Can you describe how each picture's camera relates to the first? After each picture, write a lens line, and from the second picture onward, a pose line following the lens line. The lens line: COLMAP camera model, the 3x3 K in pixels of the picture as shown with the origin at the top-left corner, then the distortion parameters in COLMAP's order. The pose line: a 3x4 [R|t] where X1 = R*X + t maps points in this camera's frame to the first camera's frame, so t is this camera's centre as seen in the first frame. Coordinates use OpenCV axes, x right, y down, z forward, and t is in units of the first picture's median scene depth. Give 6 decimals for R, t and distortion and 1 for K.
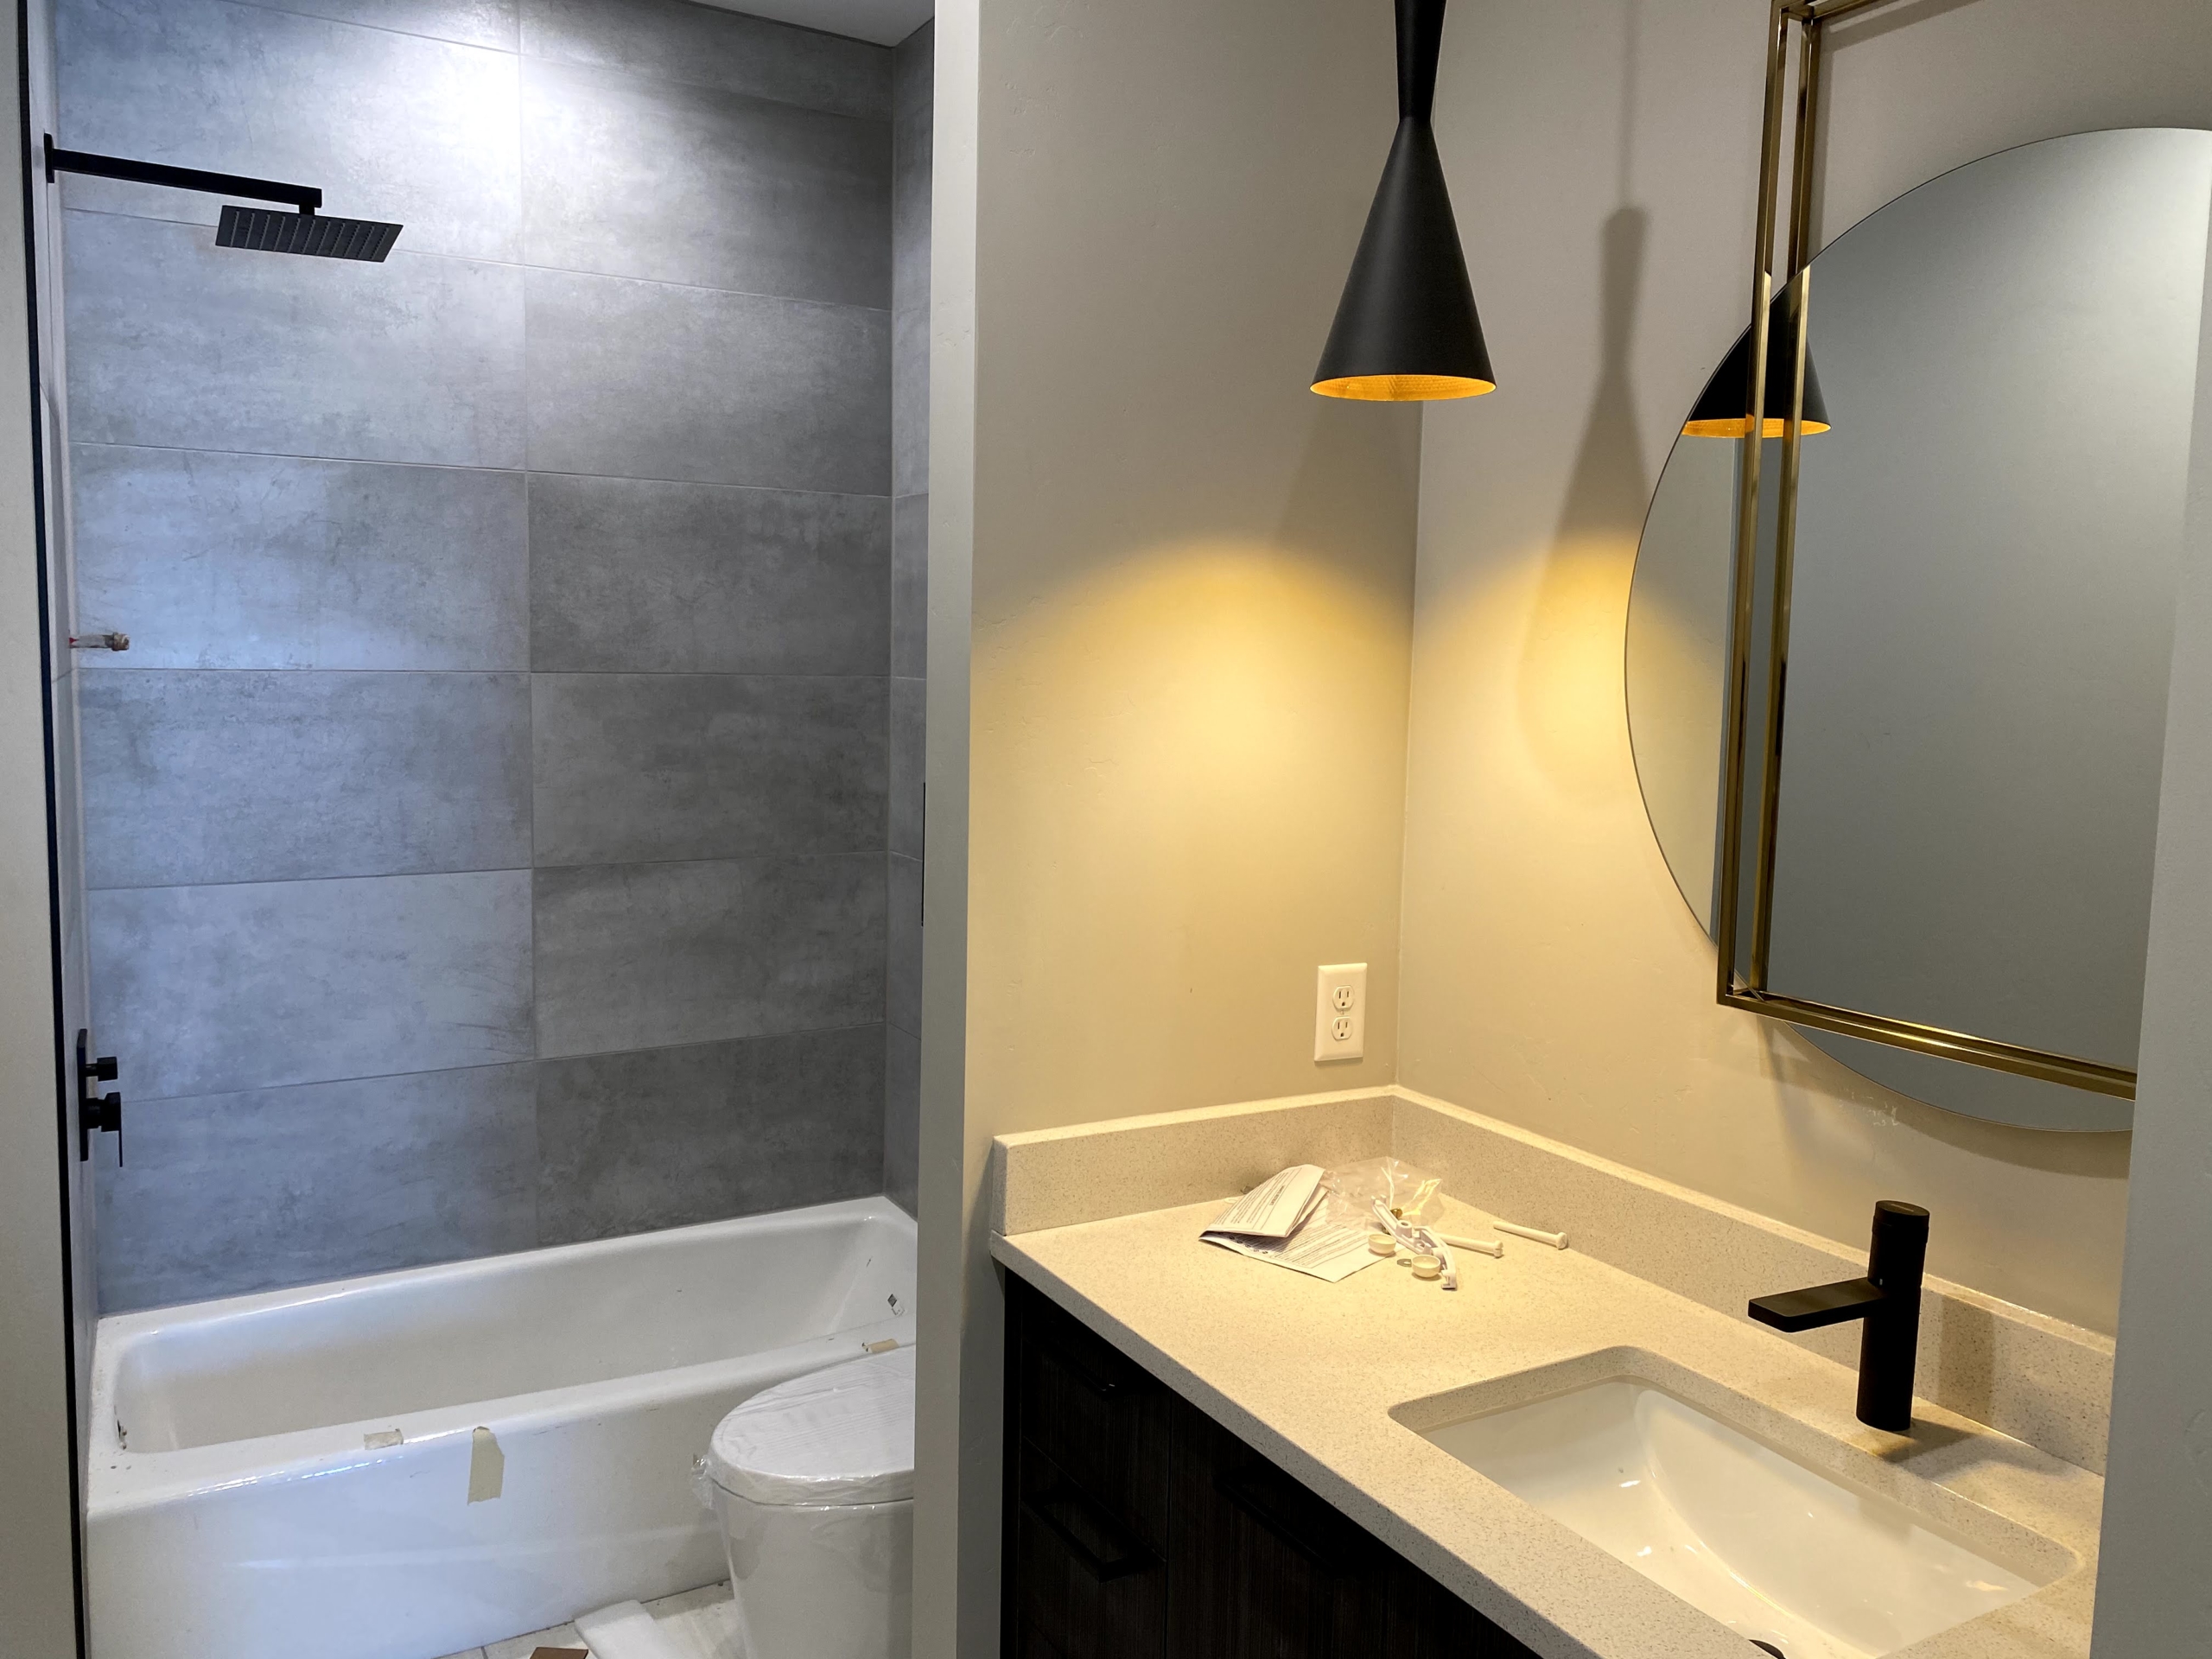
lens RADIAL K [[1659.9, 0, 1106.0], [0, 1659.9, 829.5], [0, 0, 1]] dist [0.002151, 0.000398]
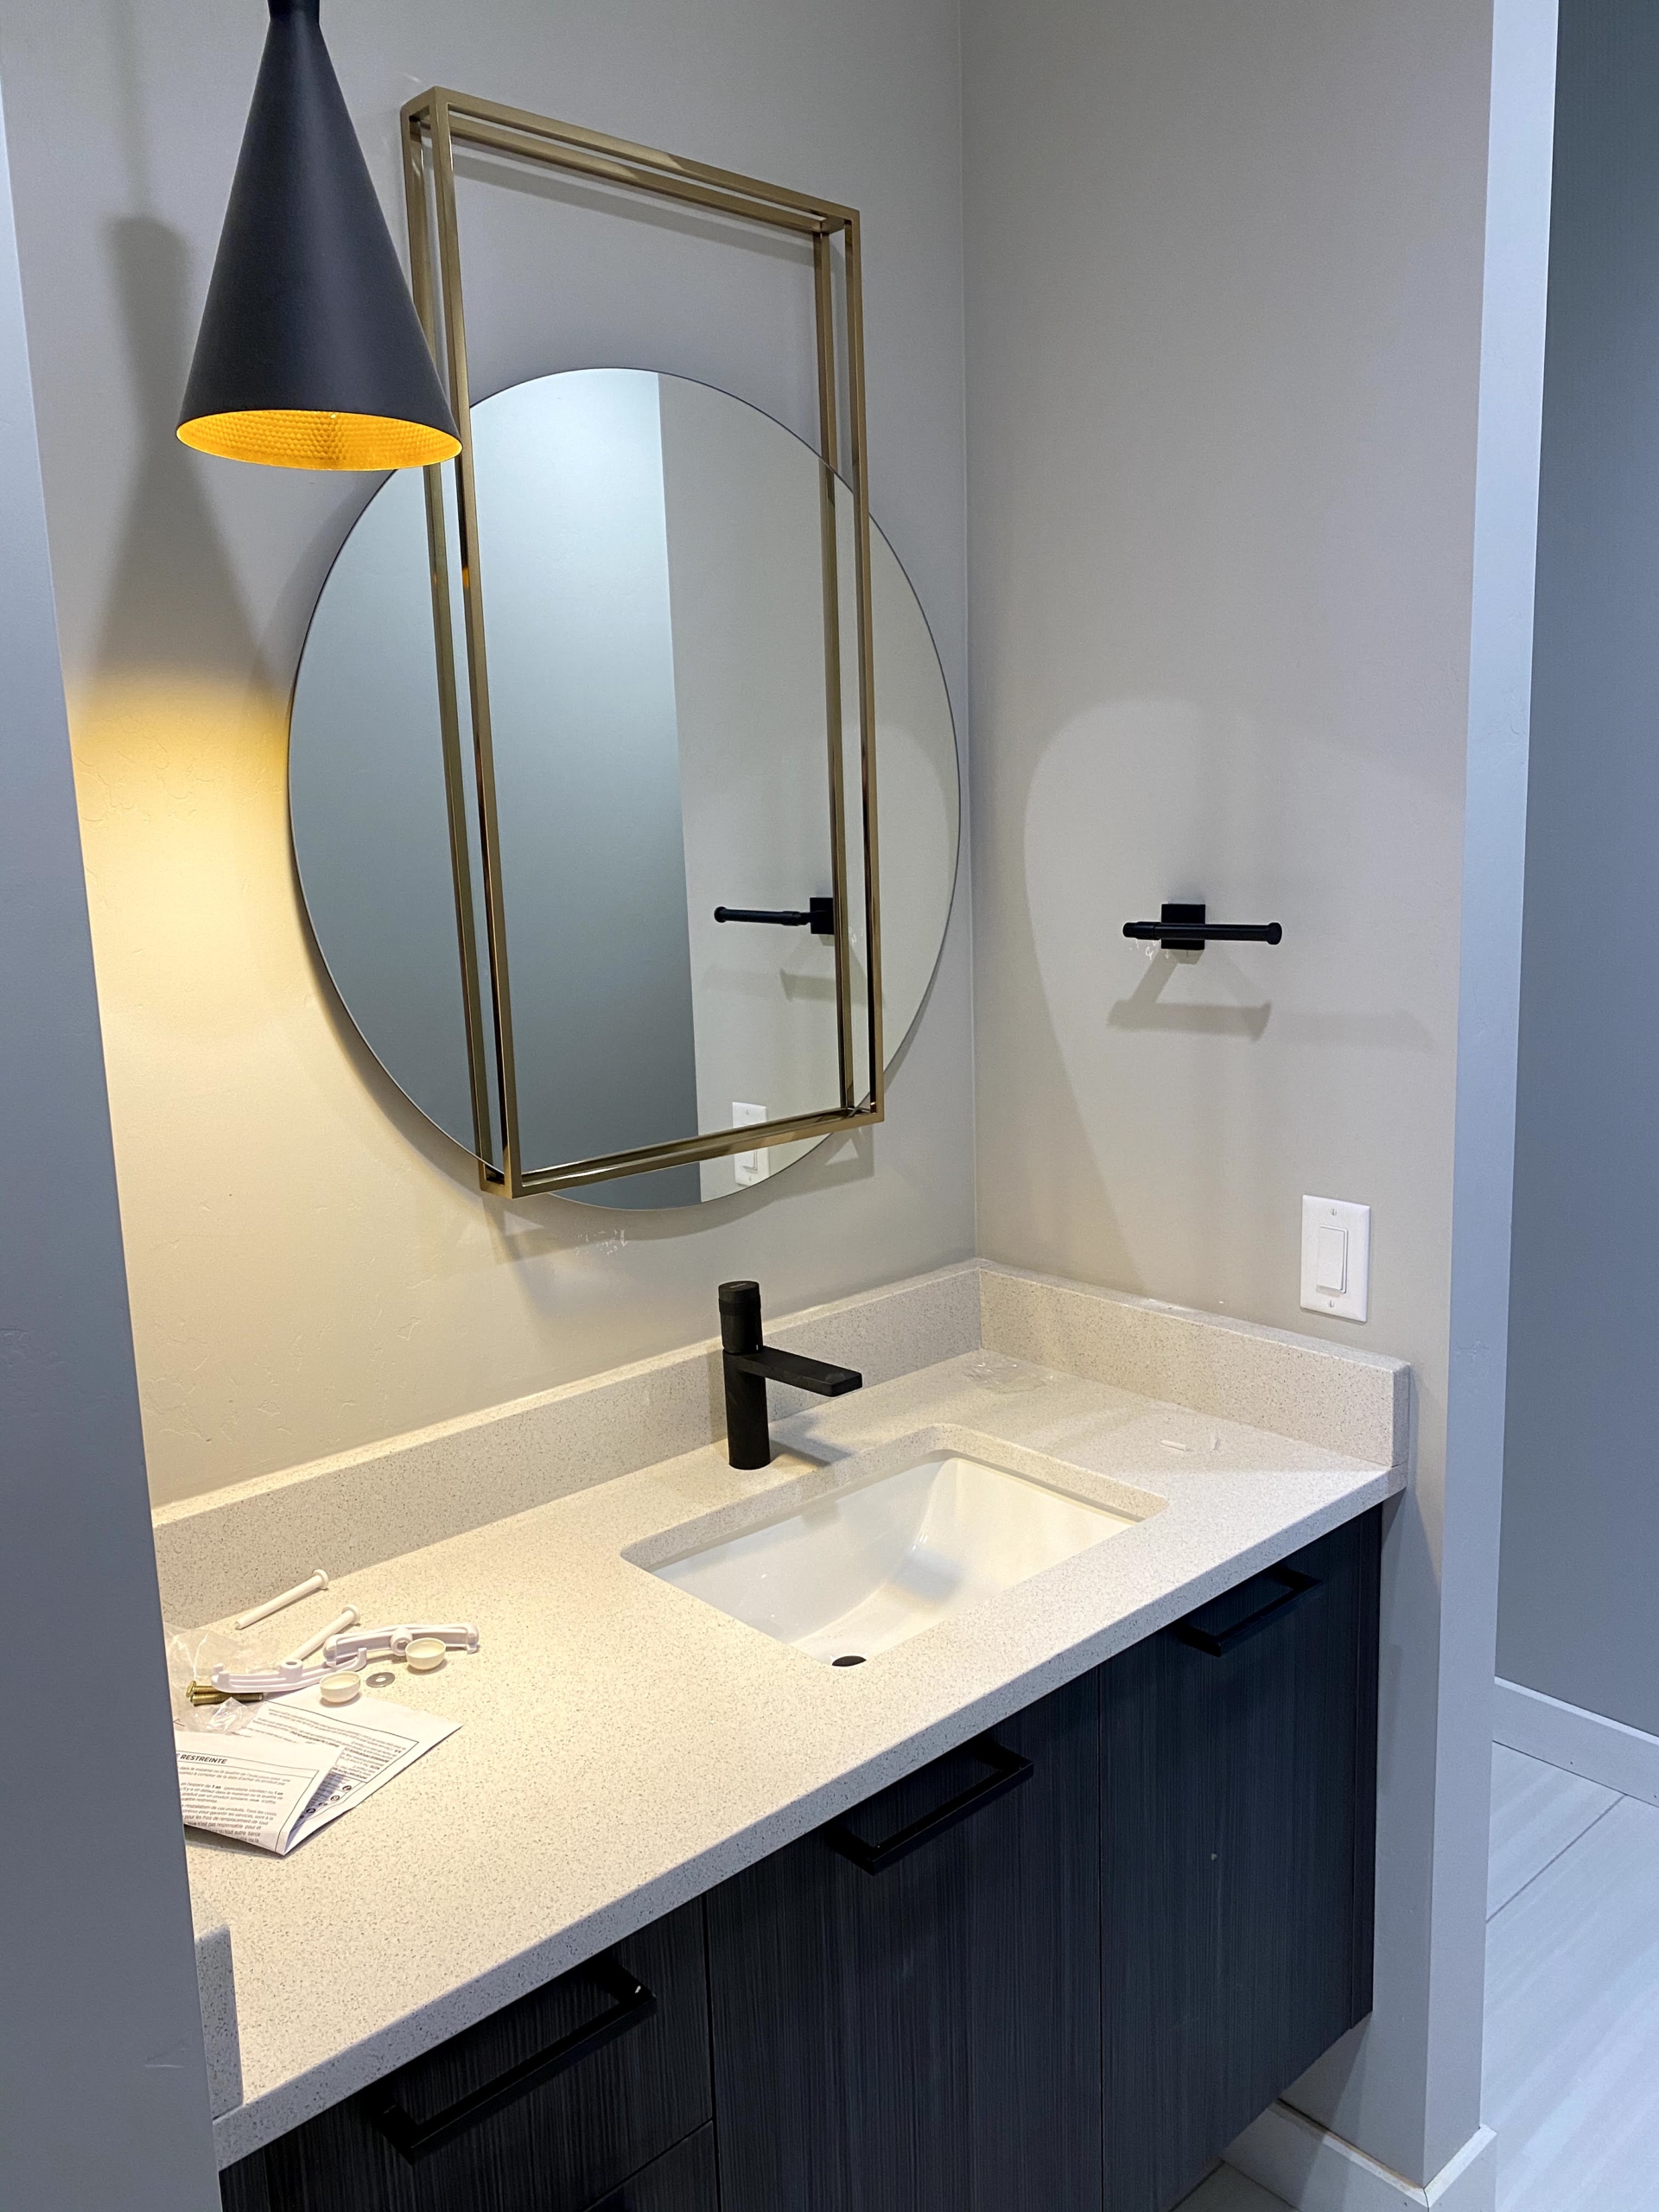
lens RADIAL K [[1659.9, 0, 829.5], [0, 1659.9, 1106.0], [0, 0, 1]] dist [0.002151, 0.000398]
pose [[-0.218526, -0.185031, 0.958128, -0.570115], [0.133936, 0.966879, 0.217269, -0.127984], [-0.966596, 0.175807, -0.186505, 0.998870]]
